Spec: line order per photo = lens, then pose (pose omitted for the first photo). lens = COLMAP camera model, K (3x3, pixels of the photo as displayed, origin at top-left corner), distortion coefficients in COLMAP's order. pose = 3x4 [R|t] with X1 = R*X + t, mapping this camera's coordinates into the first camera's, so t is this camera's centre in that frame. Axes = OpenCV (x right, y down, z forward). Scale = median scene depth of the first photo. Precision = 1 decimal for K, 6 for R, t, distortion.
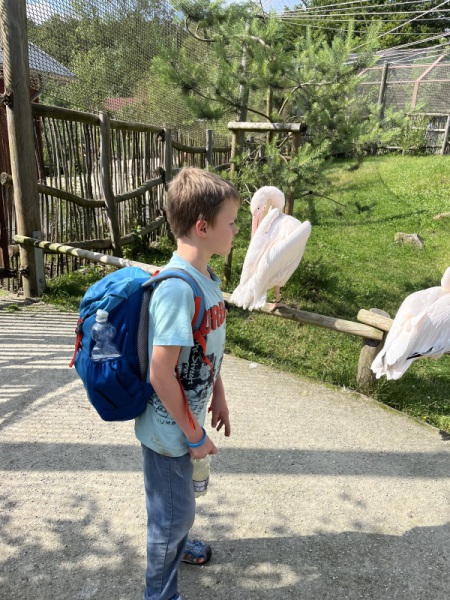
lens RADIAL K [[466.4, 0, 241.8], [0, 466.4, 294.5], [0, 0, 1]] dist [0.056524, -0.075312]
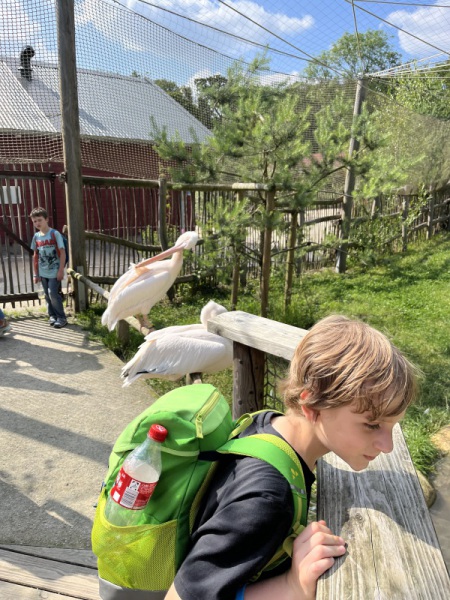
lens RADIAL K [[466.4, 0, 224.5], [0, 466.4, 296.9], [0, 0, 1]] dist [0.056524, -0.075312]
pose [[0.869969, 0.080081, -0.486560, 0.671046], [-0.125126, 0.990280, -0.060739, -0.014061], [0.476966, 0.113723, 0.871533, -0.003116]]
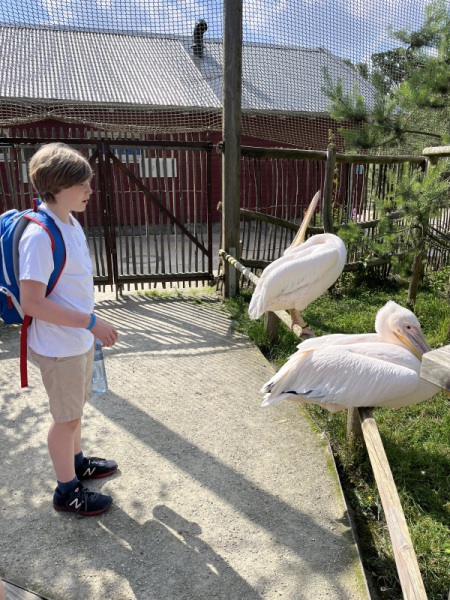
lens RADIAL K [[466.4, 0, 227.8], [0, 466.4, 301.8], [0, 0, 1]] dist [0.056524, -0.075312]
pose [[0.662979, 0.158145, -0.731744, 0.539984], [-0.199543, 0.979402, 0.030878, -0.028546], [0.721555, 0.125543, 0.680880, 0.159720]]
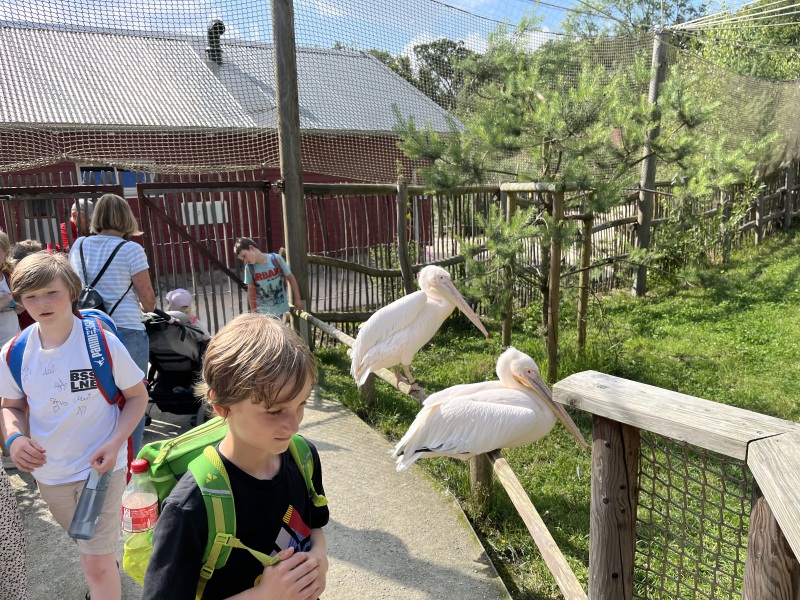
lens RADIAL K [[621.8, 0, 400.2], [0, 621.8, 303.8], [0, 0, 1]] dist [0.056524, -0.075312]
pose [[0.822043, 0.035562, -0.568314, 0.599542], [-0.105798, 0.990208, -0.091071, -0.022419], [0.559511, 0.134991, 0.817756, -0.040784]]
